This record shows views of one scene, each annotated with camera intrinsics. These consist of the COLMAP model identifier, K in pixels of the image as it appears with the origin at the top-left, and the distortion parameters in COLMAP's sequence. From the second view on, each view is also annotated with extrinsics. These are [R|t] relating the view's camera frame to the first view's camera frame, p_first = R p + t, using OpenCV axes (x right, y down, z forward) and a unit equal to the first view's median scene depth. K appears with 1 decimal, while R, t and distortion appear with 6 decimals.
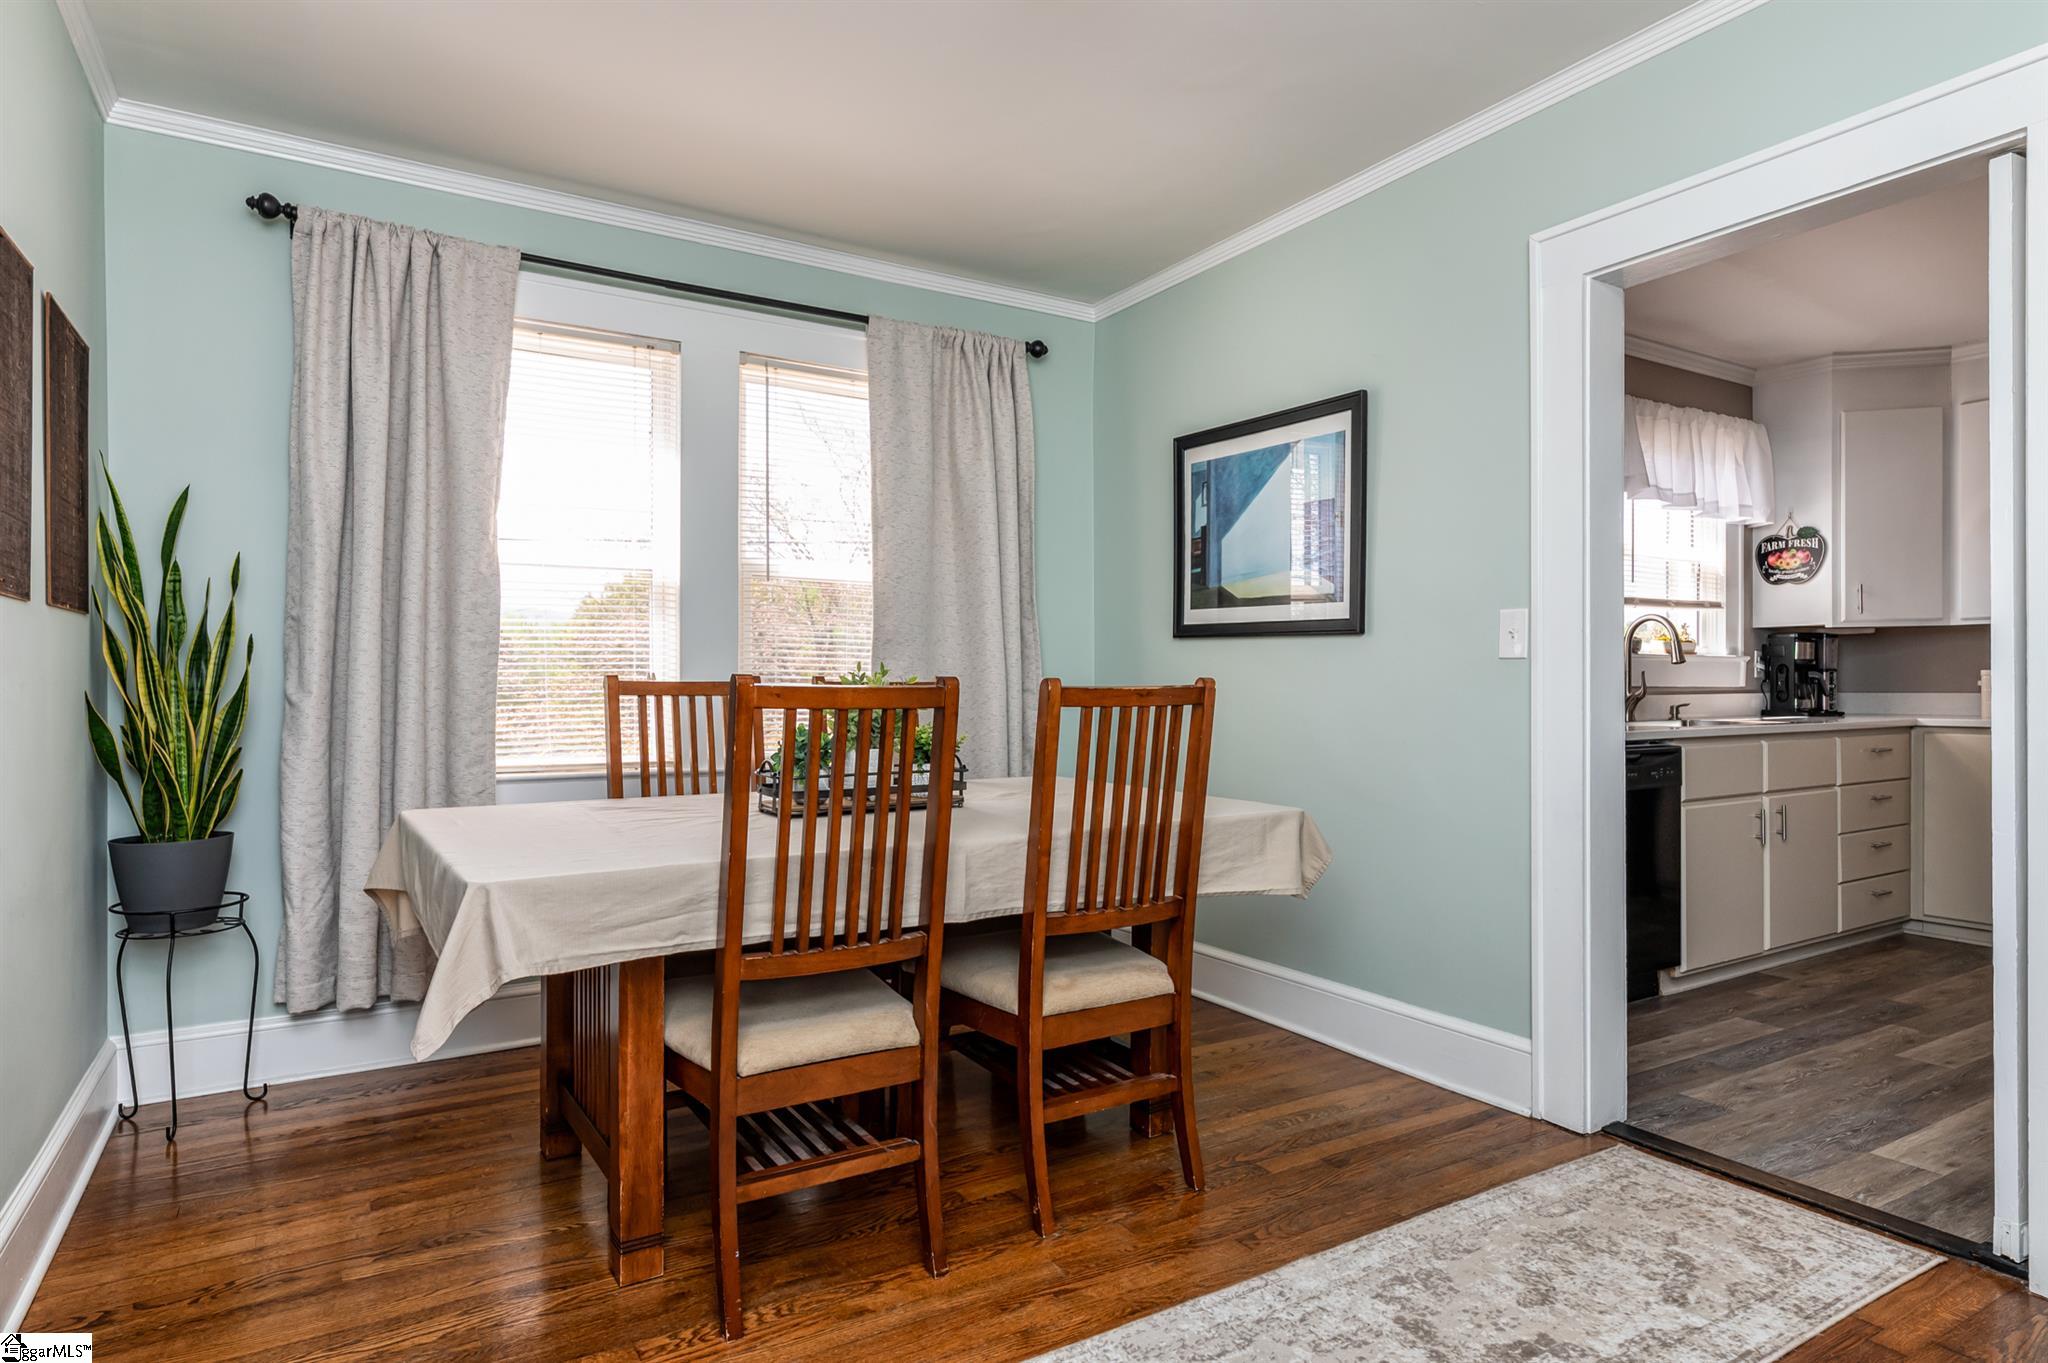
lens RADIAL K [[1147.0, 0, 1017.2], [0, 1147.0, 692.2], [0, 0, 1]] dist [-0.007332, -0.000142]
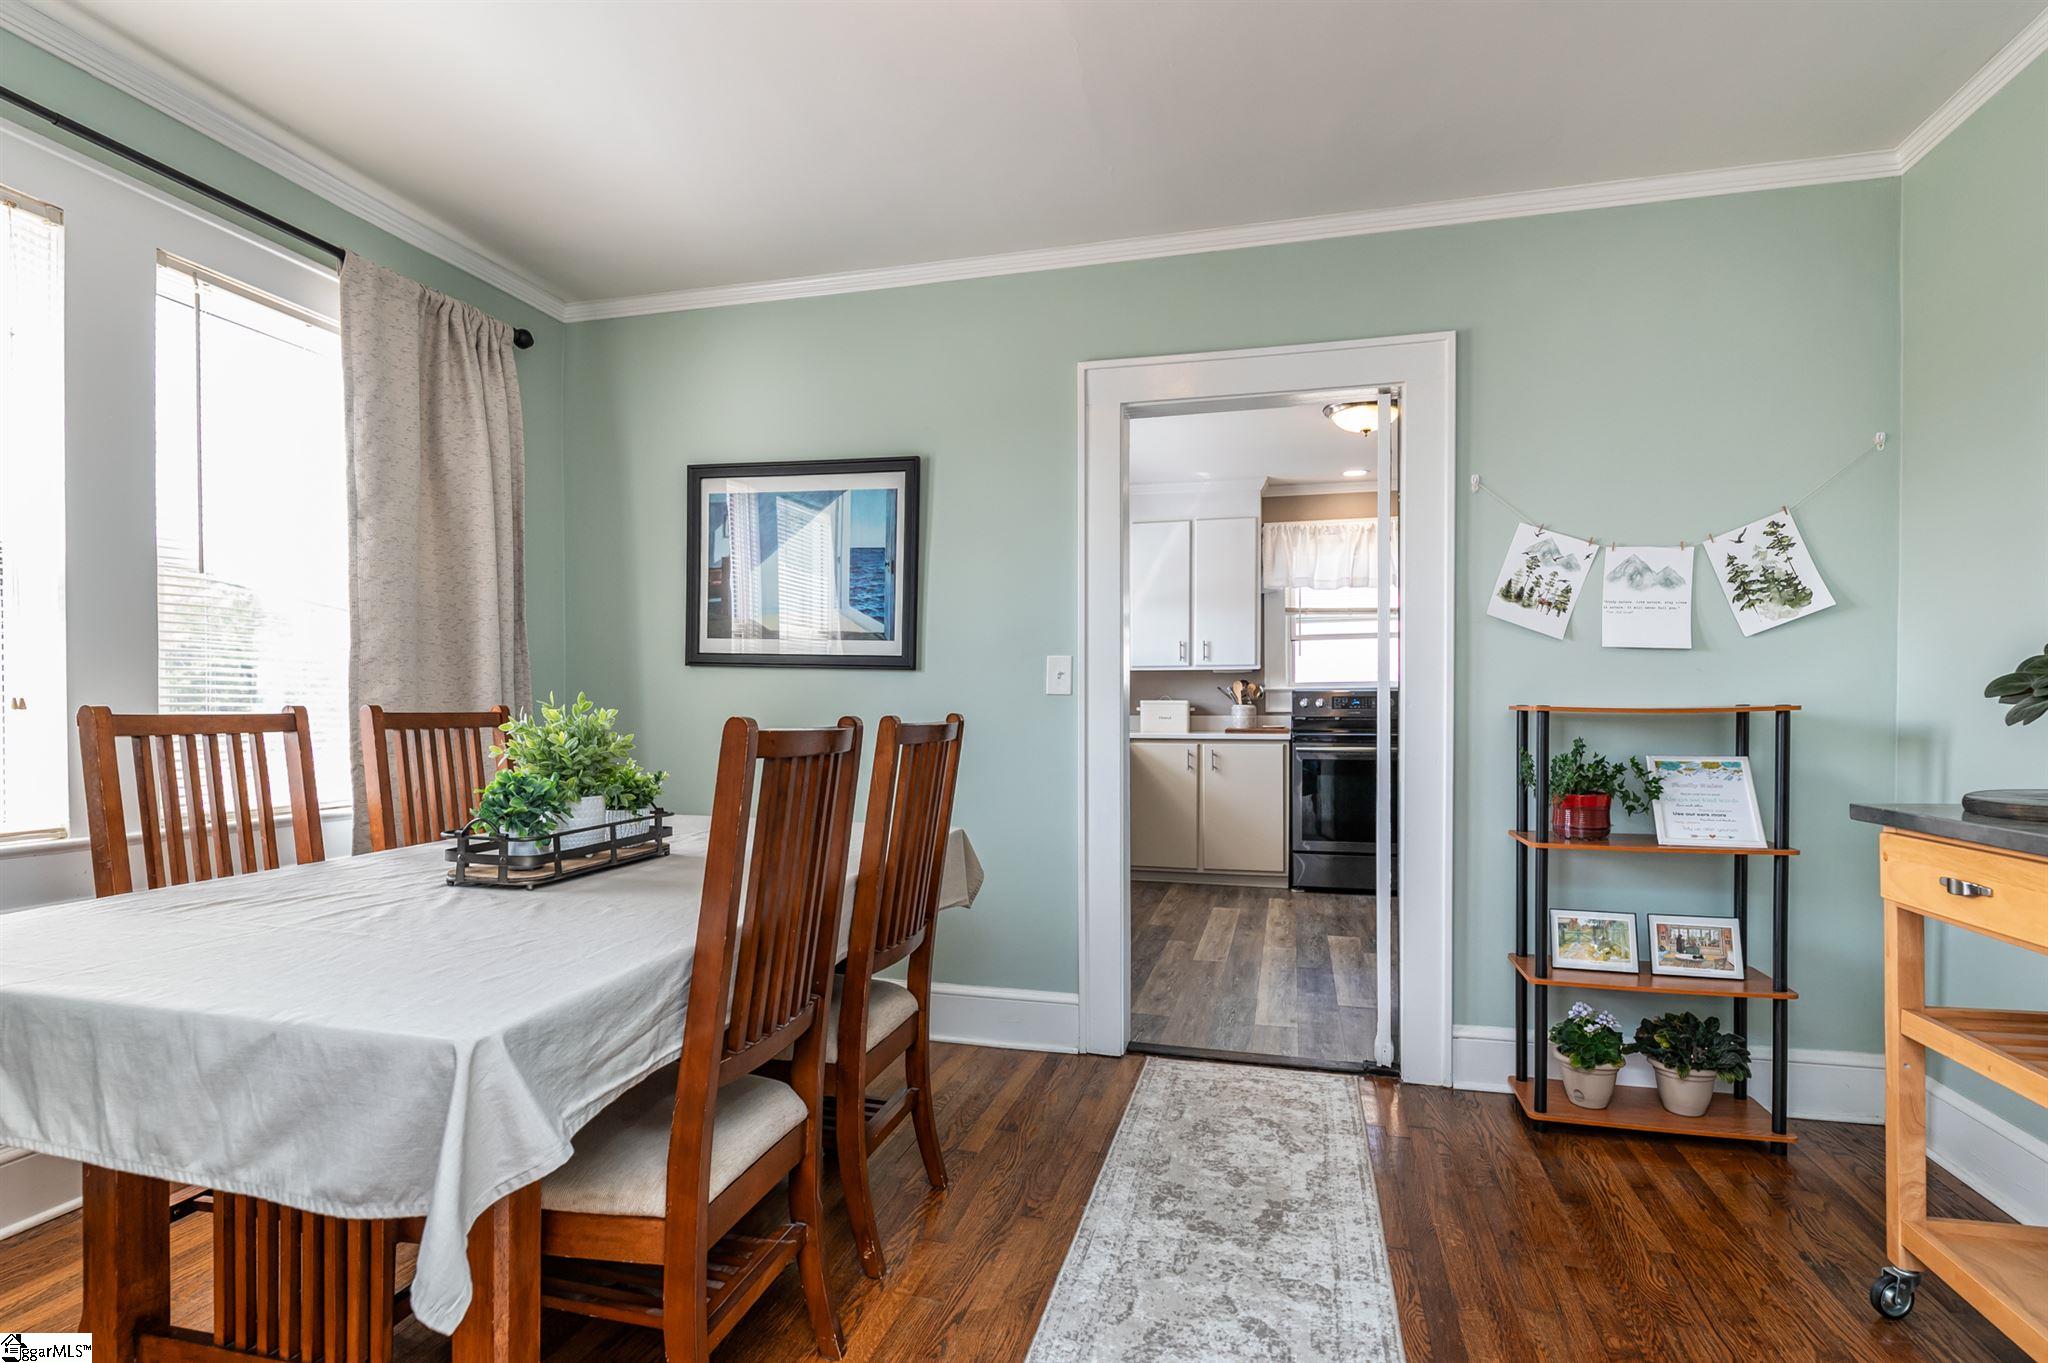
lens RADIAL K [[1035.6, 0, 1011.2], [0, 1035.6, 719.7], [0, 0, 1]] dist [-0.001164, 0.000154]
pose [[0.722272, -0.008115, 0.691562, -0.337894], [0.001118, 0.999944, 0.010566, -0.011586], [-0.691609, -0.006858, 0.722240, 0.184031]]
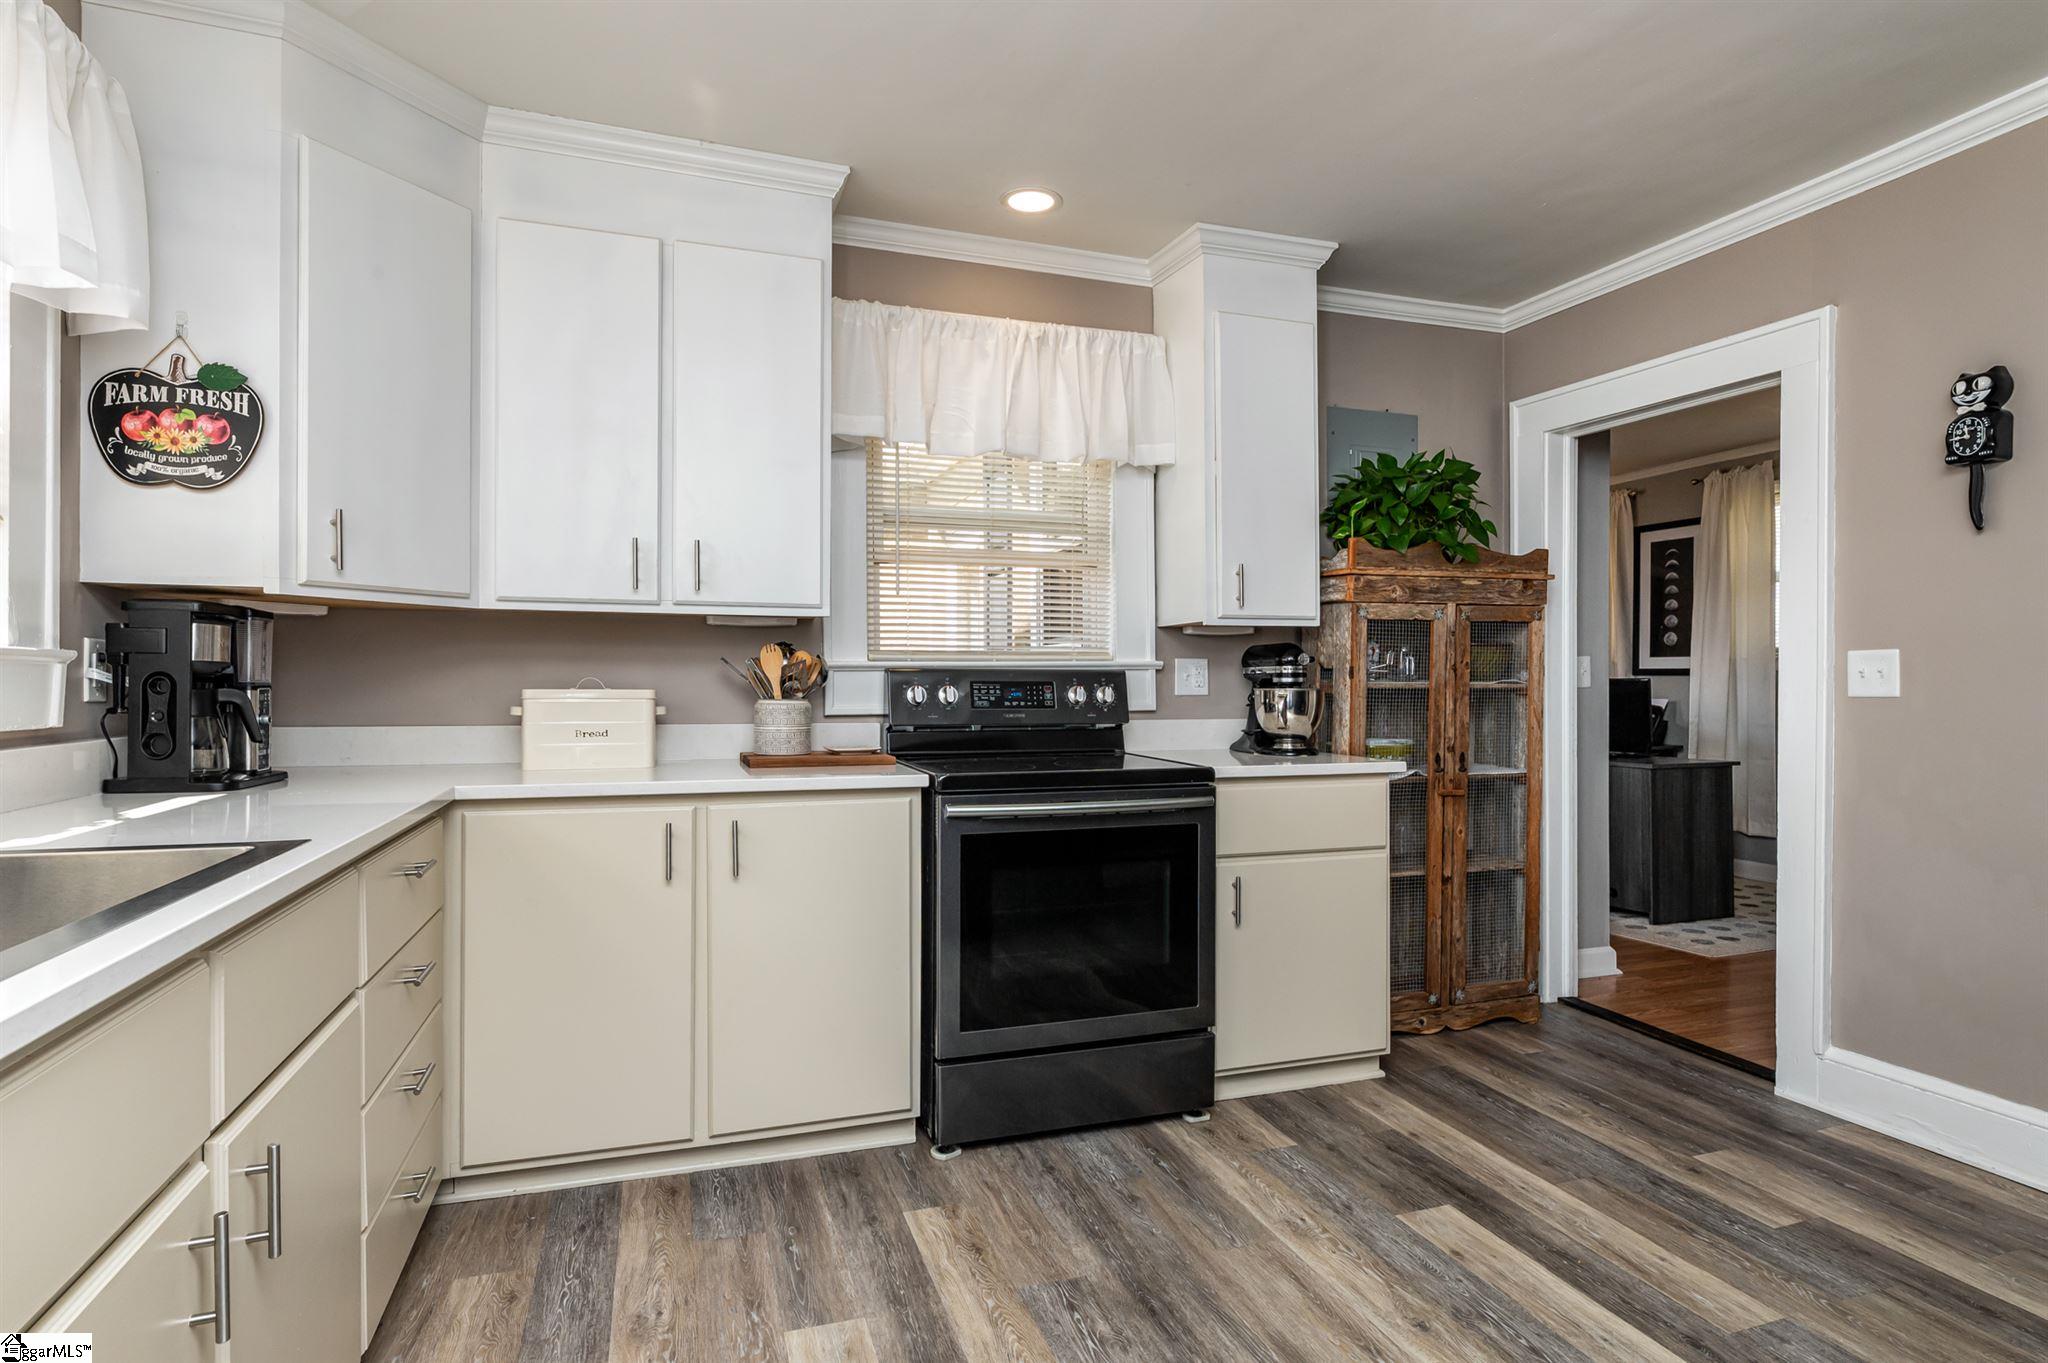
lens RADIAL K [[1098.7, 0, 1022.6], [0, 1098.7, 685.2], [0, 0, 1]] dist [0.000495, 0.000678]
pose [[0.220454, -0.005230, 0.975383, 0.528397], [-0.004358, 0.999970, 0.006347, -0.037049], [-0.975388, -0.005650, 0.220425, 0.927831]]
